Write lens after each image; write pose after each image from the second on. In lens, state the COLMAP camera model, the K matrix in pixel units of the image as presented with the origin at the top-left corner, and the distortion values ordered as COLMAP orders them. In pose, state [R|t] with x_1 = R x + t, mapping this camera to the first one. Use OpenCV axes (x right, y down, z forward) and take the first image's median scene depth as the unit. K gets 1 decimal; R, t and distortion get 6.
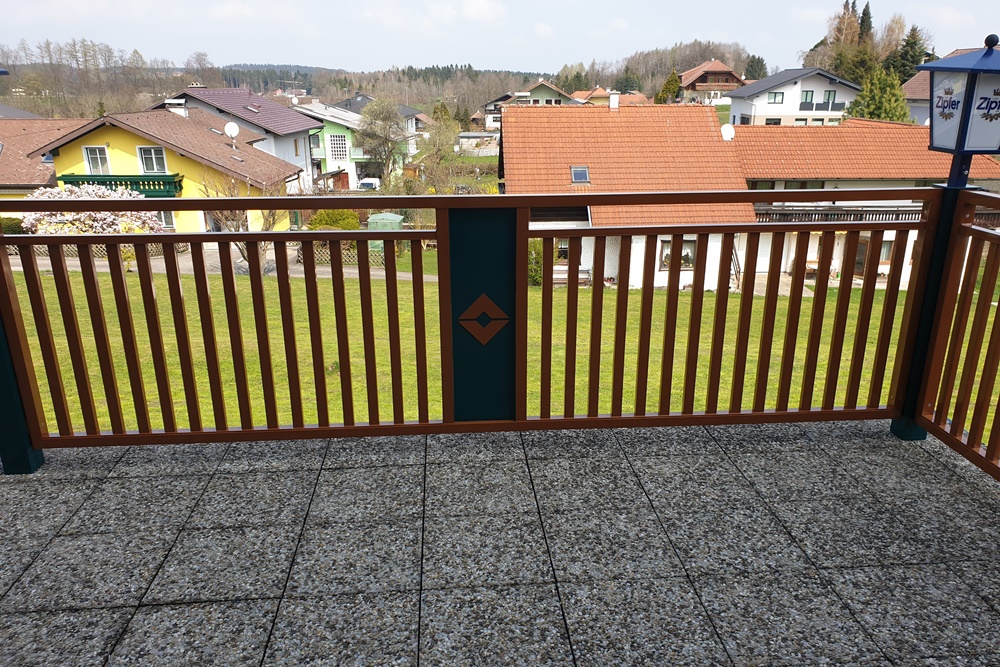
lens RADIAL K [[725.7, 0, 500.0], [0, 725.7, 333.5], [0, 0, 1]] dist [0.006252, 0.008358]
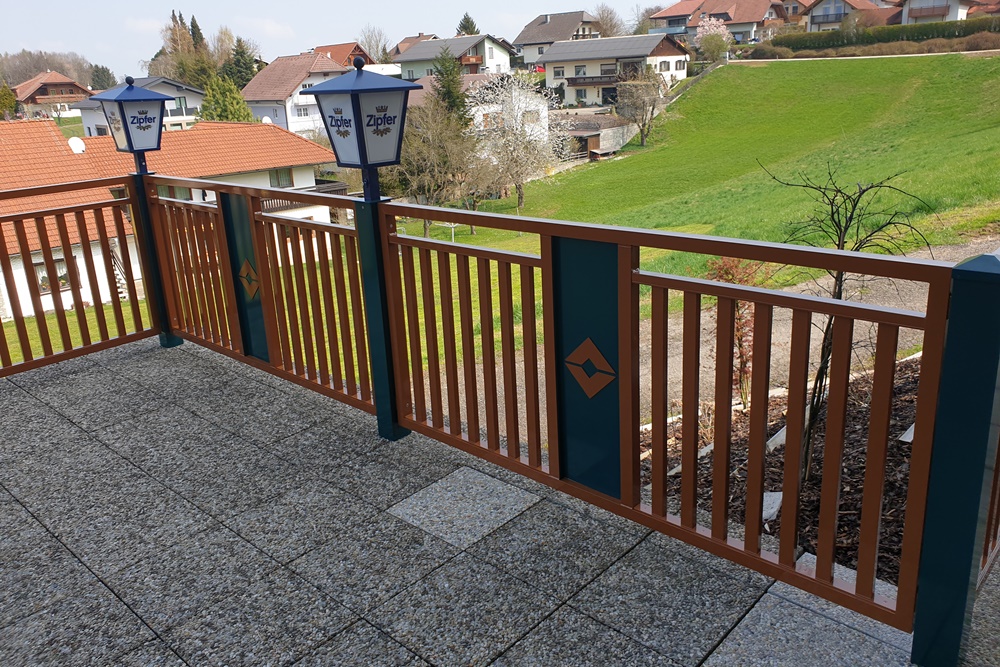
lens RADIAL K [[773.7, 0, 500.0], [0, 773.7, 296.7], [0, 0, 1]] dist [-0.044947, 0.095367]
pose [[0.733364, -0.223326, 0.642108, 0.013676], [0.263774, 0.963985, 0.034014, 0.029316], [-0.626578, 0.144426, 0.765860, -0.102377]]
